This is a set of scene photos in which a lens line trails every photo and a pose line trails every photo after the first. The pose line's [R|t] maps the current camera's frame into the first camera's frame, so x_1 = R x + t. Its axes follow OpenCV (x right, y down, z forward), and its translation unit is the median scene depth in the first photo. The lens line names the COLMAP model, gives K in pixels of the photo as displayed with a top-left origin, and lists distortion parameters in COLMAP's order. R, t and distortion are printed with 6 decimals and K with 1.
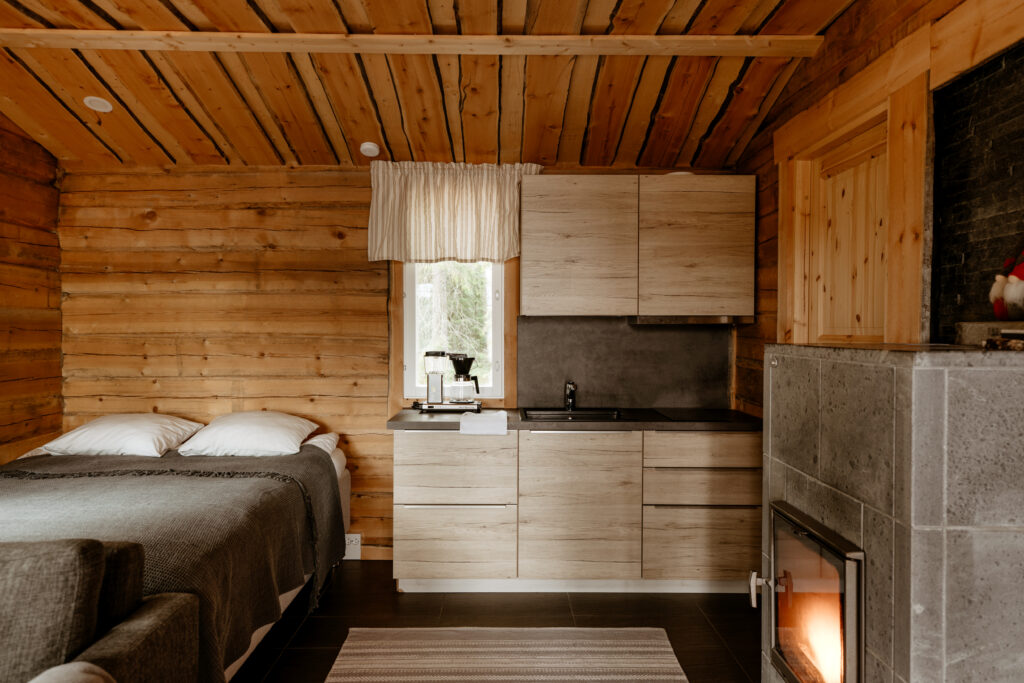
lens RADIAL K [[627.7, 0, 512.0], [0, 627.7, 341.5], [0, 0, 1]] dist [0.003194, -0.001543]
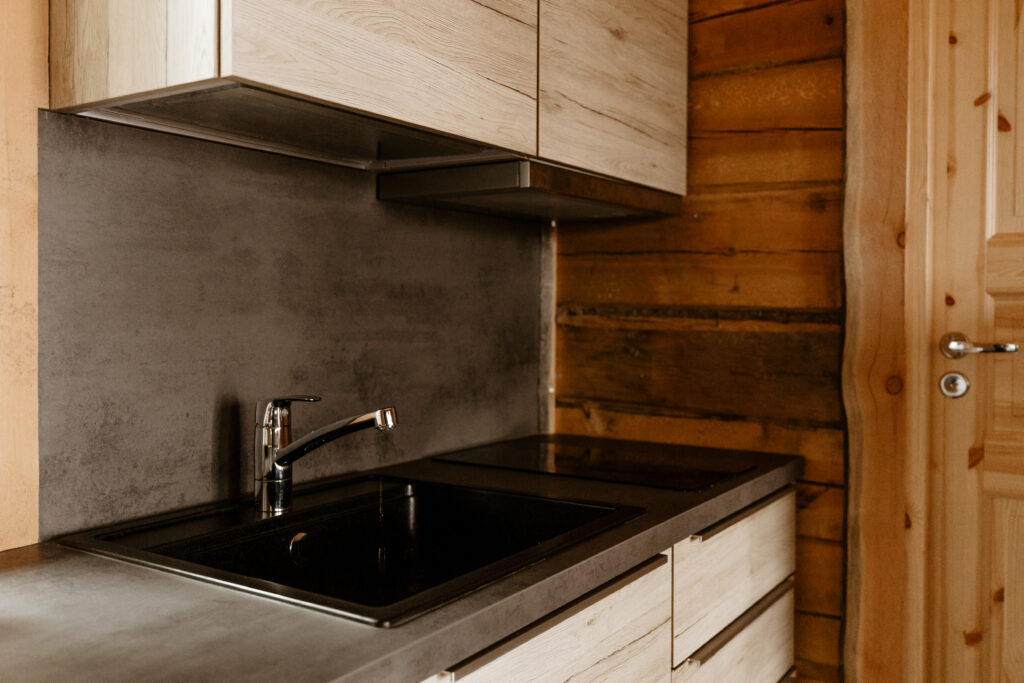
lens RADIAL K [[930.5, 0, 512.0], [0, 930.5, 341.5], [0, 0, 1]] dist [-0.002656, -0.000630]
pose [[0.551358, -0.029978, 0.833730, -0.162552], [0.004582, 0.999448, 0.032907, 0.028859], [-0.834256, -0.014323, 0.551191, 0.694762]]
